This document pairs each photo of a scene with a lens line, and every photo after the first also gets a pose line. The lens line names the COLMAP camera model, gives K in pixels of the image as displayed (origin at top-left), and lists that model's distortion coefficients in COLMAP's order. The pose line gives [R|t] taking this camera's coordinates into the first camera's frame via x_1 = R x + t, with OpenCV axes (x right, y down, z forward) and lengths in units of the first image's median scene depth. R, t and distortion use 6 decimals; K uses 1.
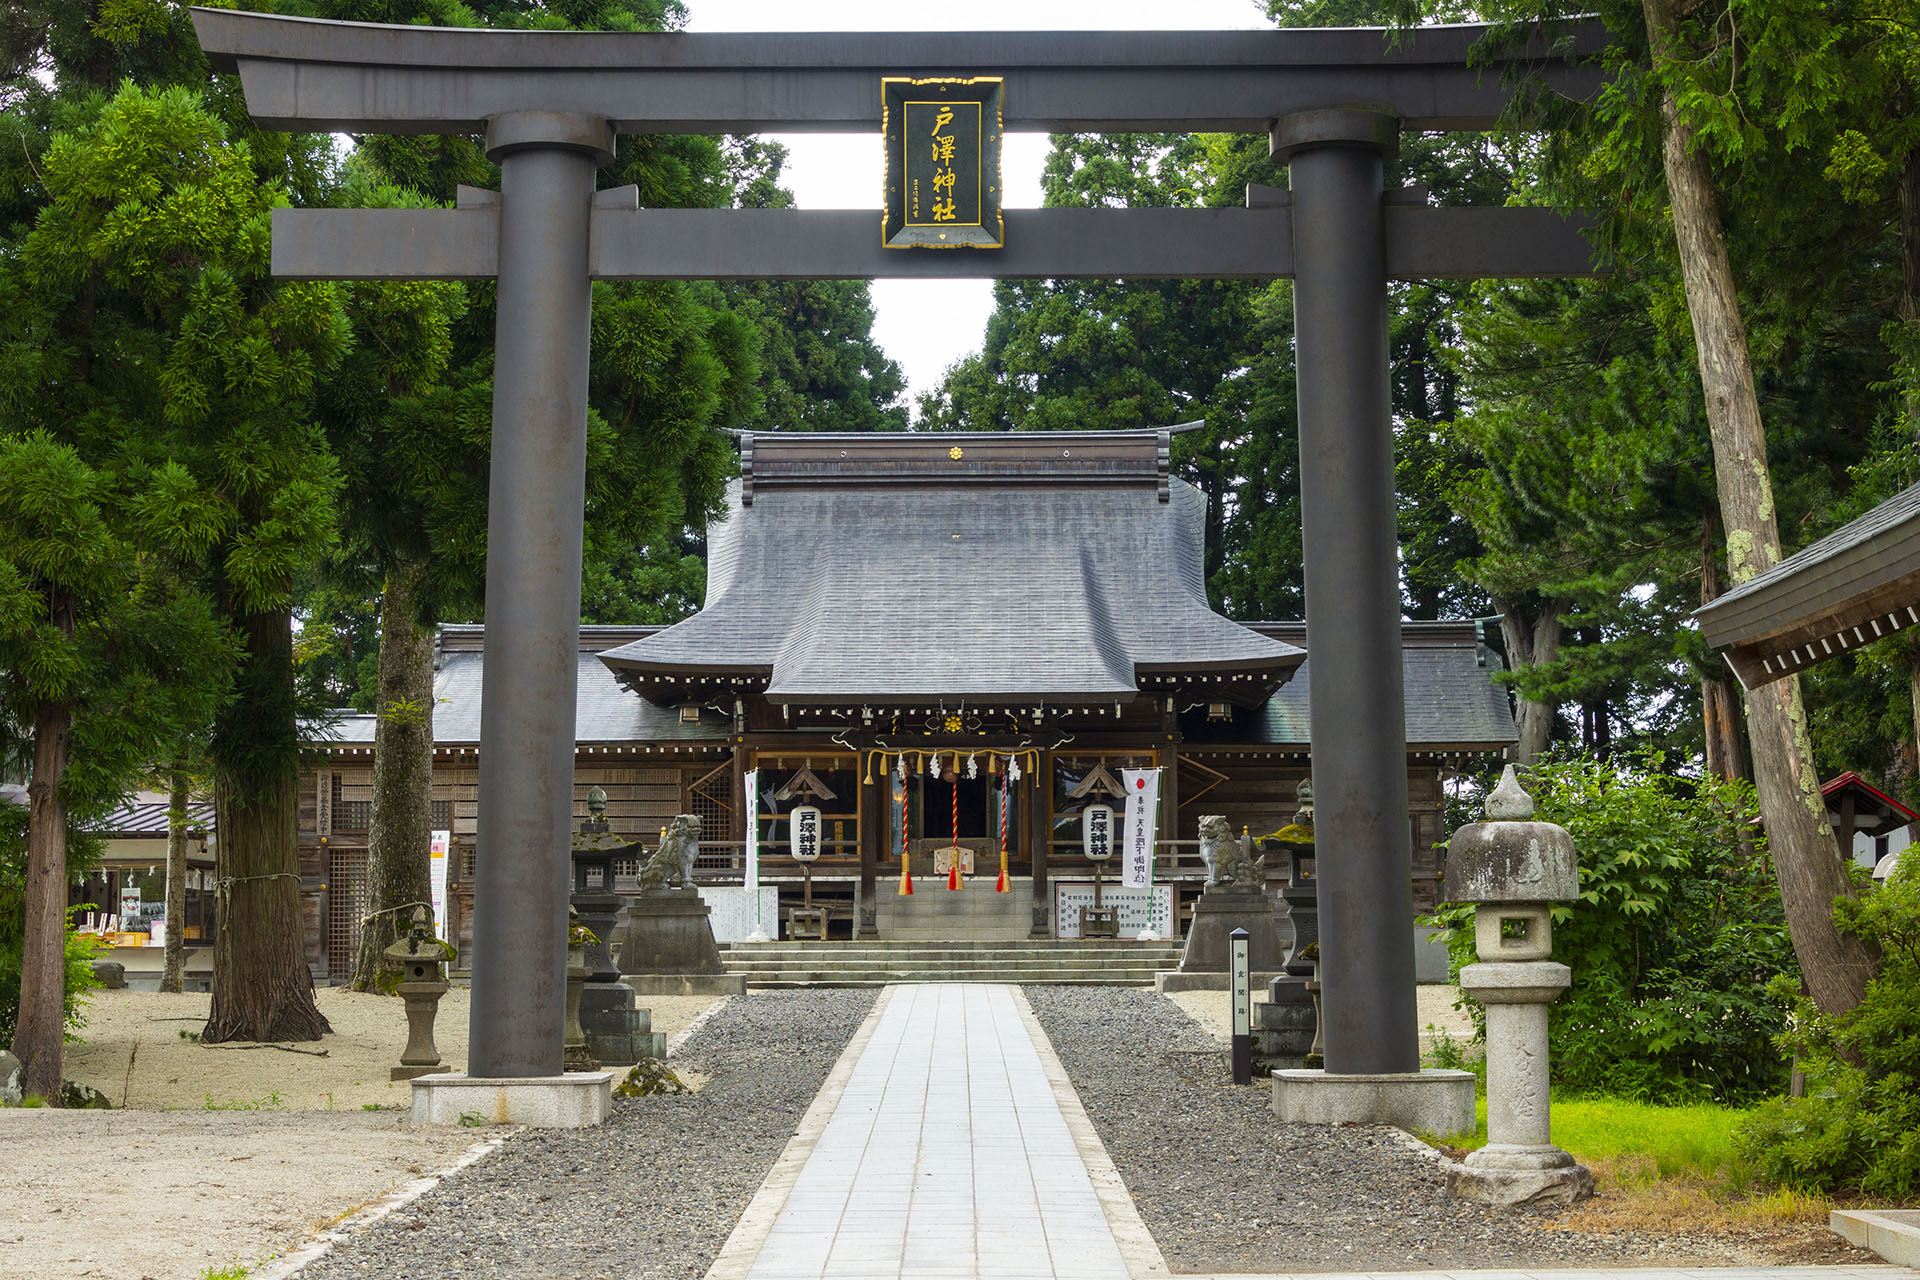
lens RADIAL K [[2847.9, 0, 961.2], [0, 2847.9, 638.4], [0, 0, 1]] dist [0.010279, 0.000000]
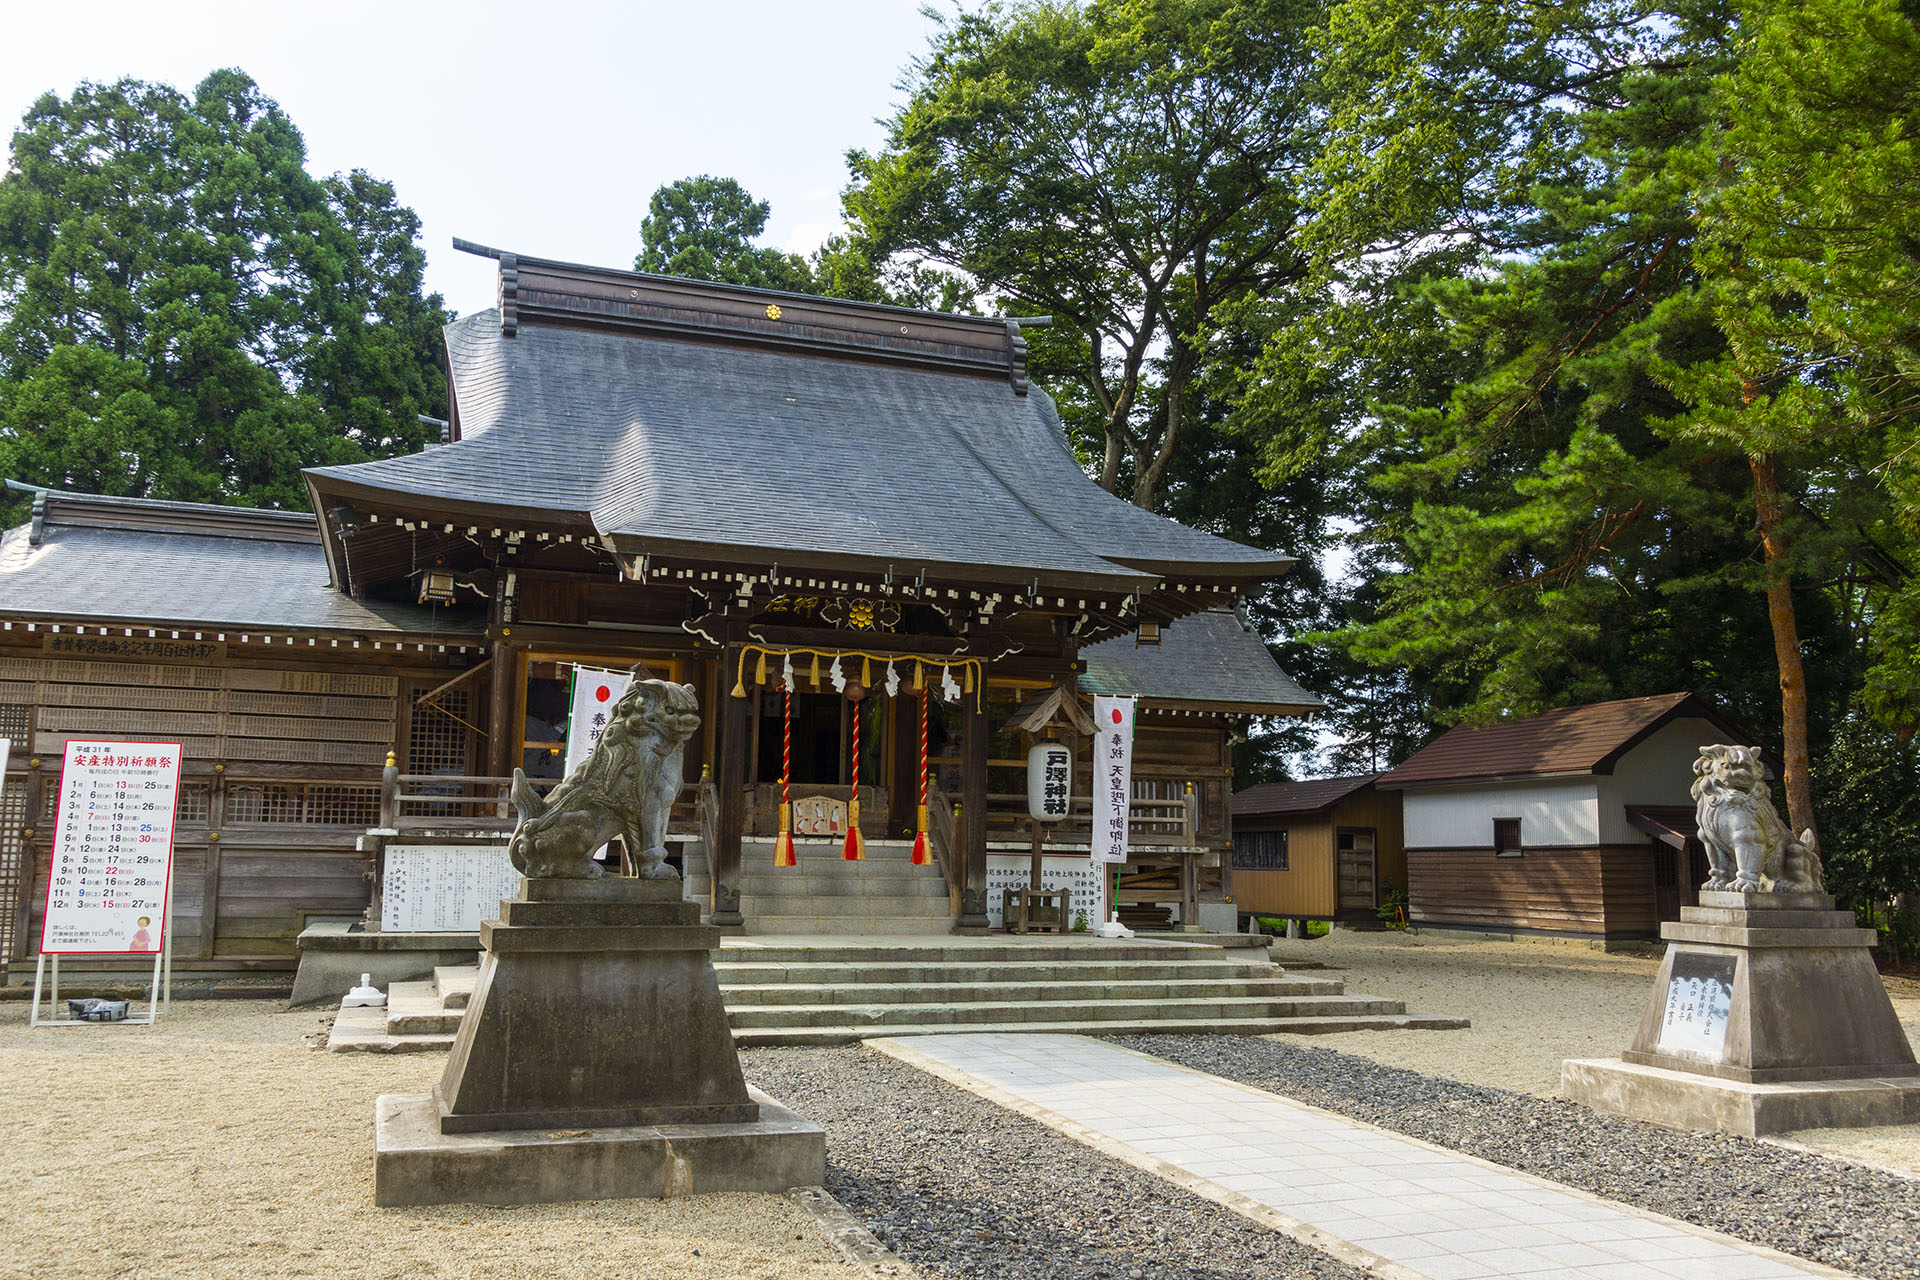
lens RADIAL K [[1583.5, 0, 956.2], [0, 1583.5, 645.7], [0, 0, 1]] dist [0.004087, 0.006646]
pose [[0.946783, 0.063598, 0.315528, -0.100806], [-0.053804, 0.997763, -0.039665, 0.050930], [-0.317344, 0.020578, 0.948087, 0.631820]]
